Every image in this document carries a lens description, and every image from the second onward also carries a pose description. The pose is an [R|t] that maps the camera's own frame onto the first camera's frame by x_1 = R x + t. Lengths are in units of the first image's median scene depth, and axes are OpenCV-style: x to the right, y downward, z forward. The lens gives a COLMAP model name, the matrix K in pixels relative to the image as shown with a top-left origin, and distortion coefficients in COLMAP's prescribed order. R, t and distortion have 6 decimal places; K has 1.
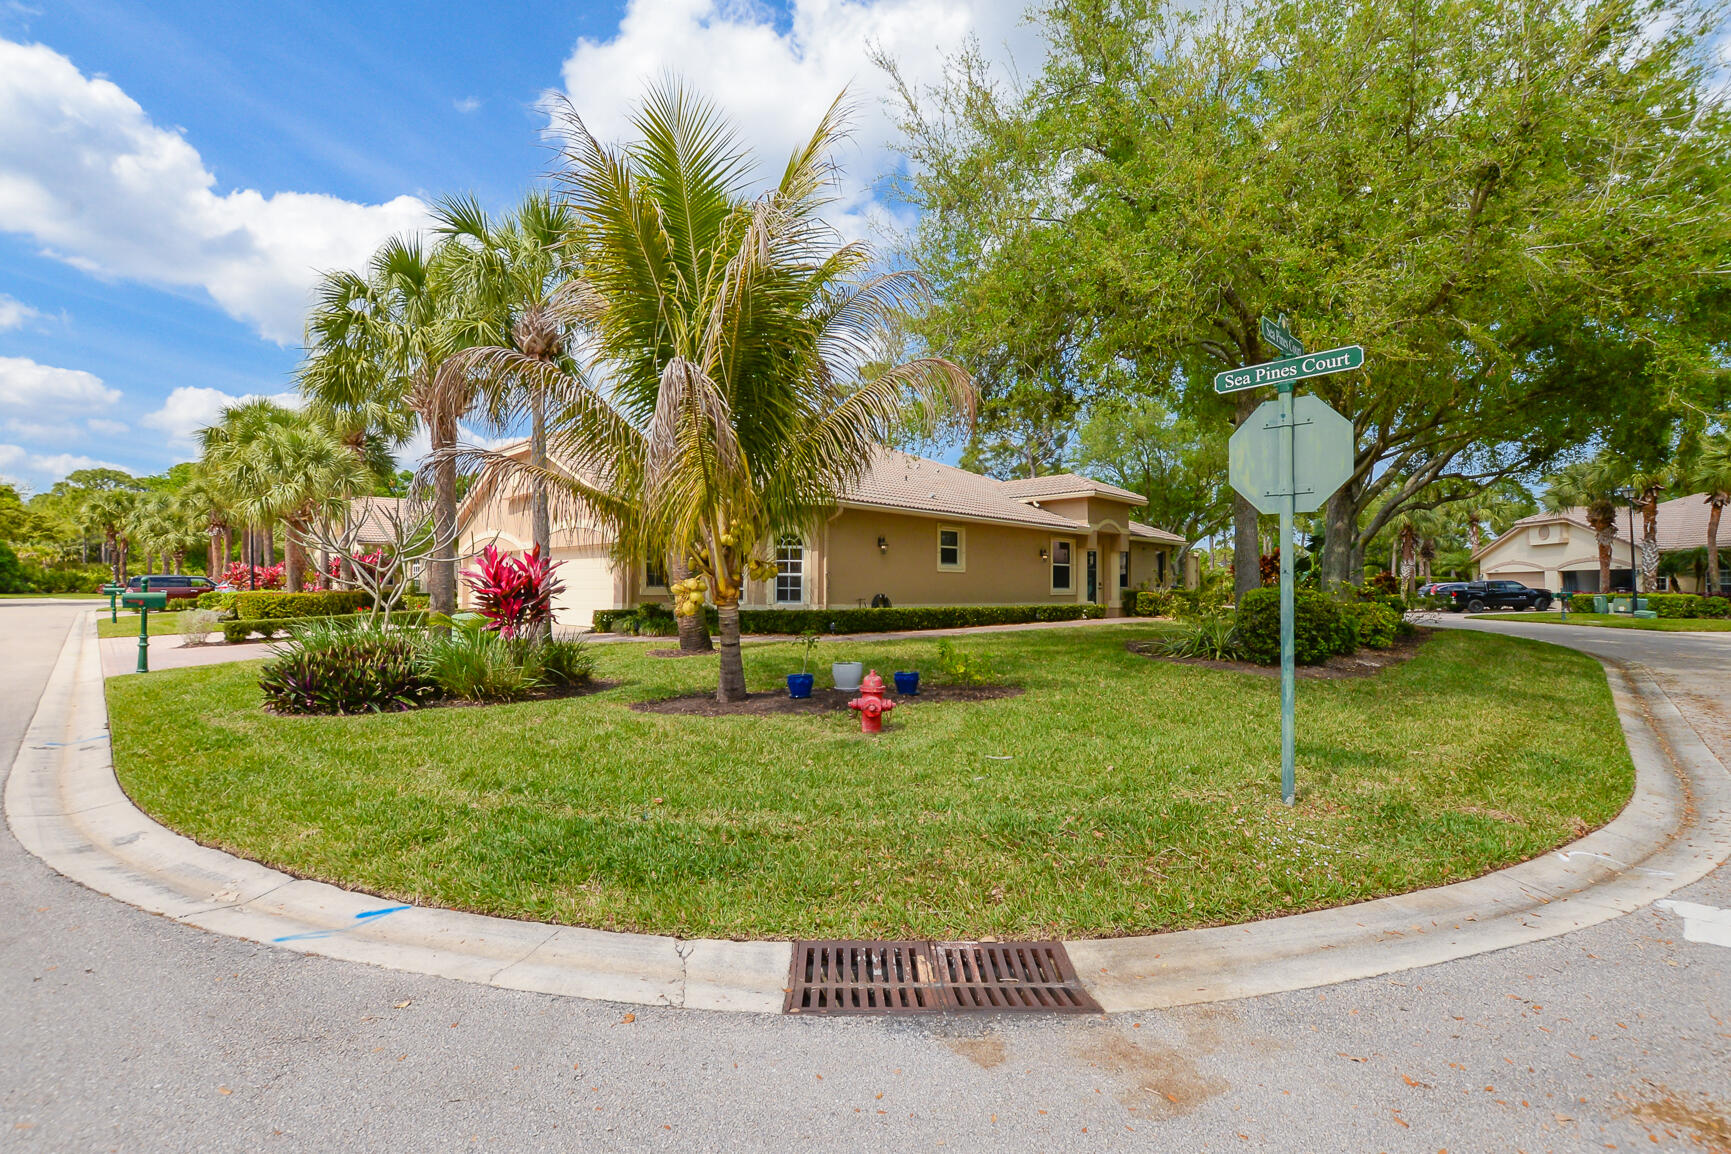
lens RADIAL K [[758.9, 0, 871.4], [0, 758.9, 578.9], [0, 0, 1]] dist [-0.027059, 0.008104]
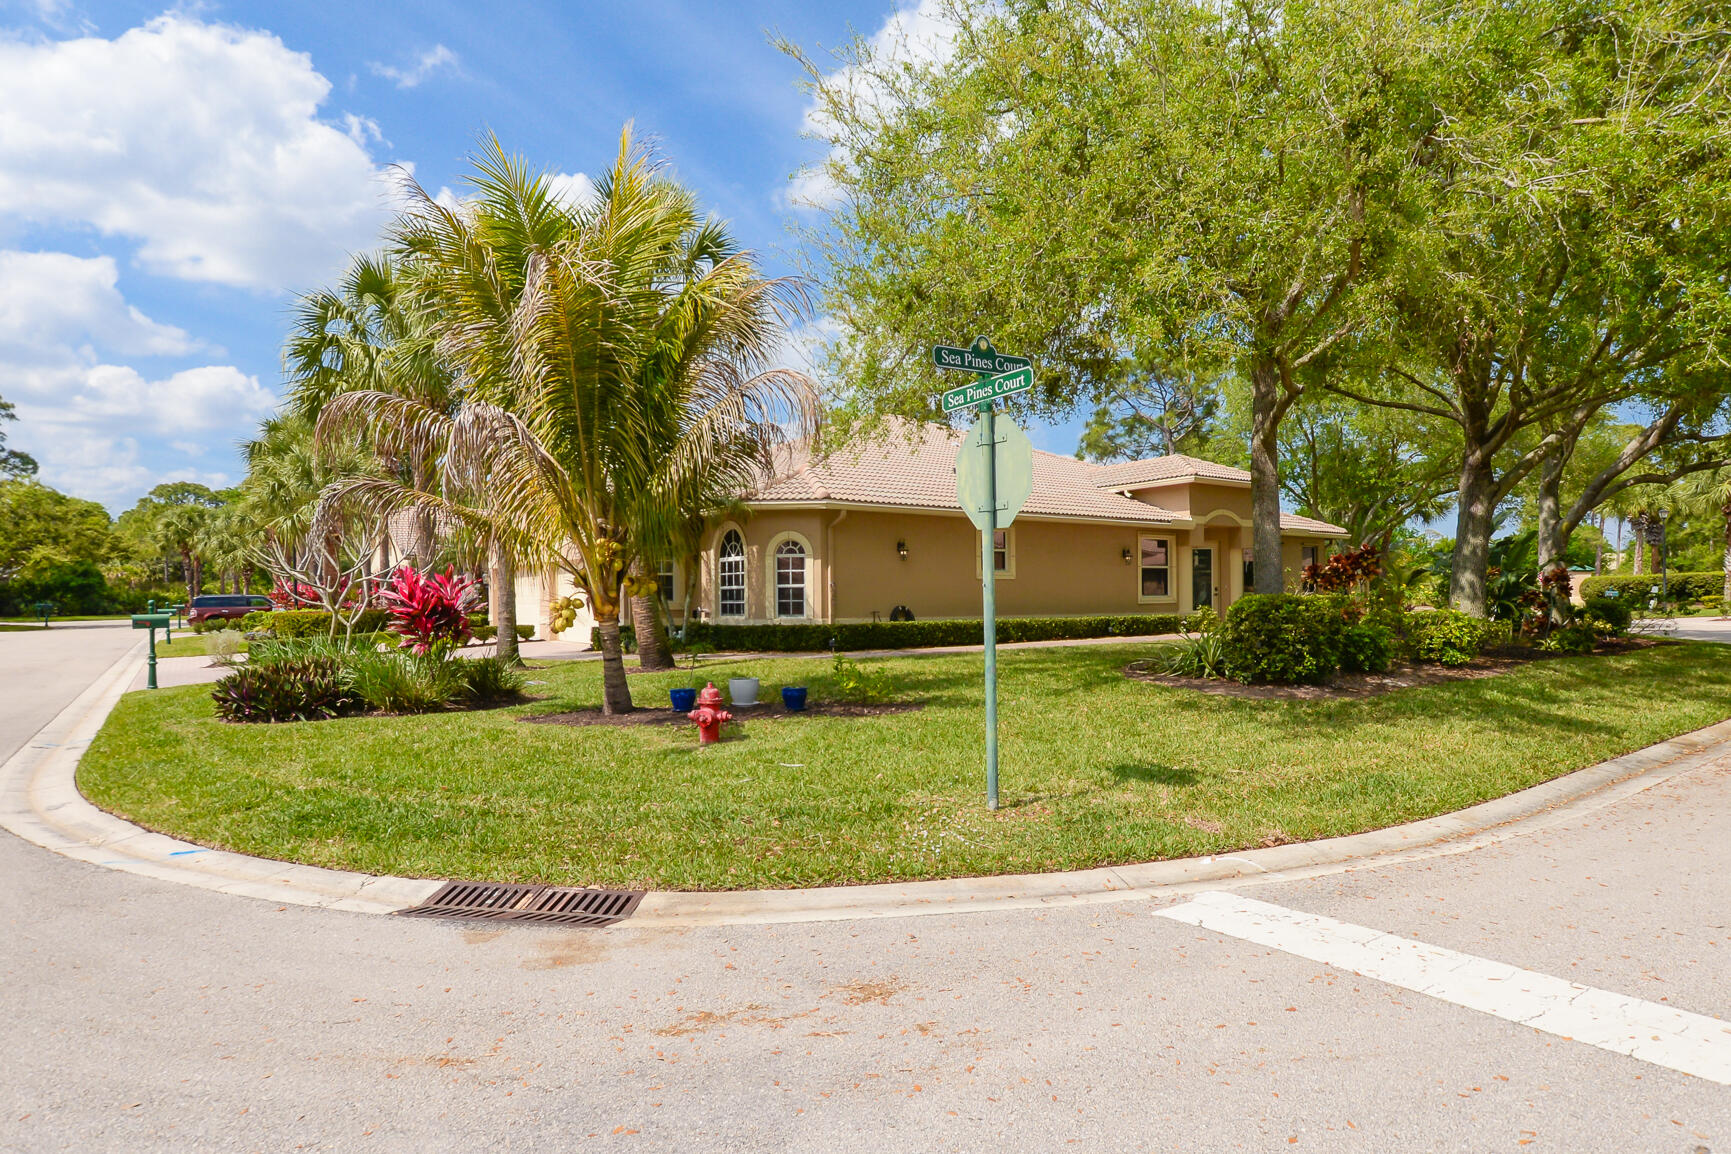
lens RADIAL K [[936.3, 0, 860.9], [0, 936.3, 612.9], [0, 0, 1]] dist [-0.001468, -0.000160]
pose [[0.982766, -0.010789, -0.184540, 0.180904], [0.016131, 0.999492, 0.027472, -0.002829], [0.184150, -0.029975, 0.982441, -0.089027]]
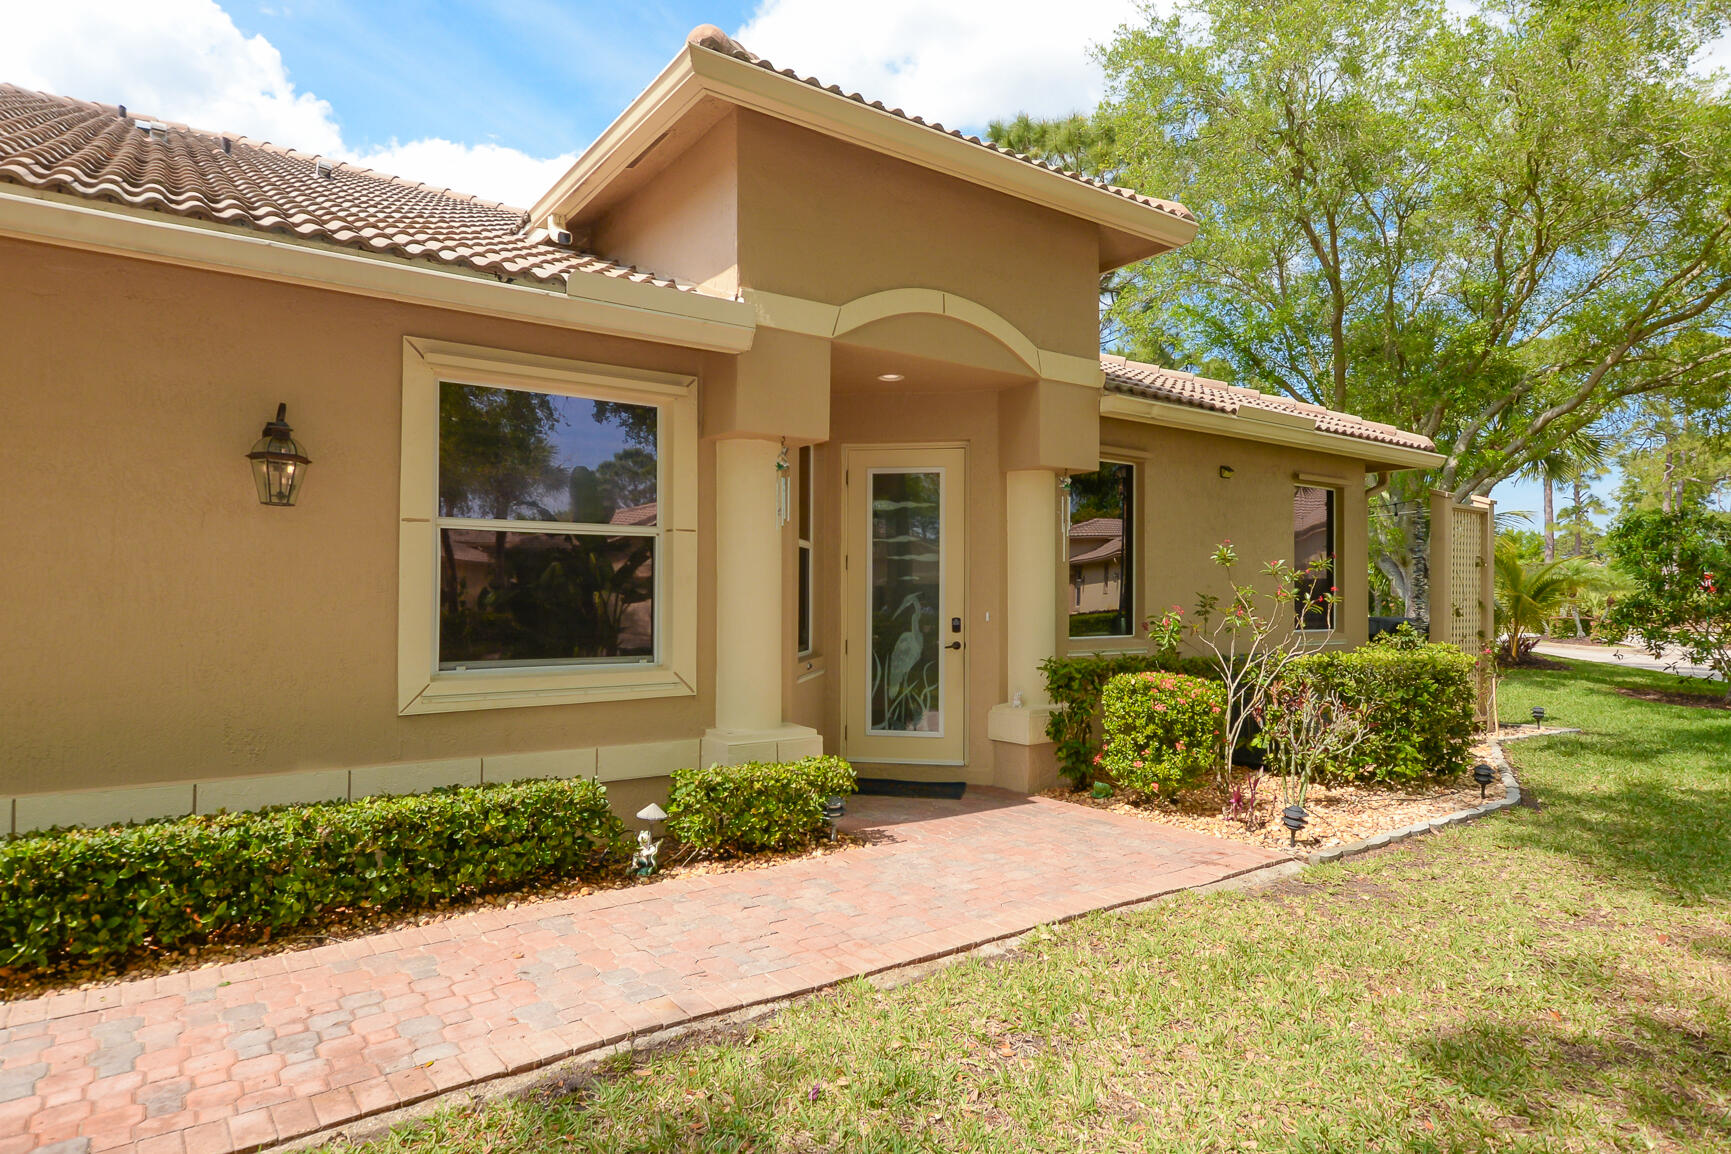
lens RADIAL K [[955.8, 0, 865.5], [0, 955.8, 577.0], [0, 0, 1]] dist [0.003235, -0.000705]
pose [[0.980349, -0.006483, -0.197164, 0.529687], [0.005582, 0.999971, -0.005126, -0.008973], [0.197191, 0.003924, 0.980357, 1.172084]]
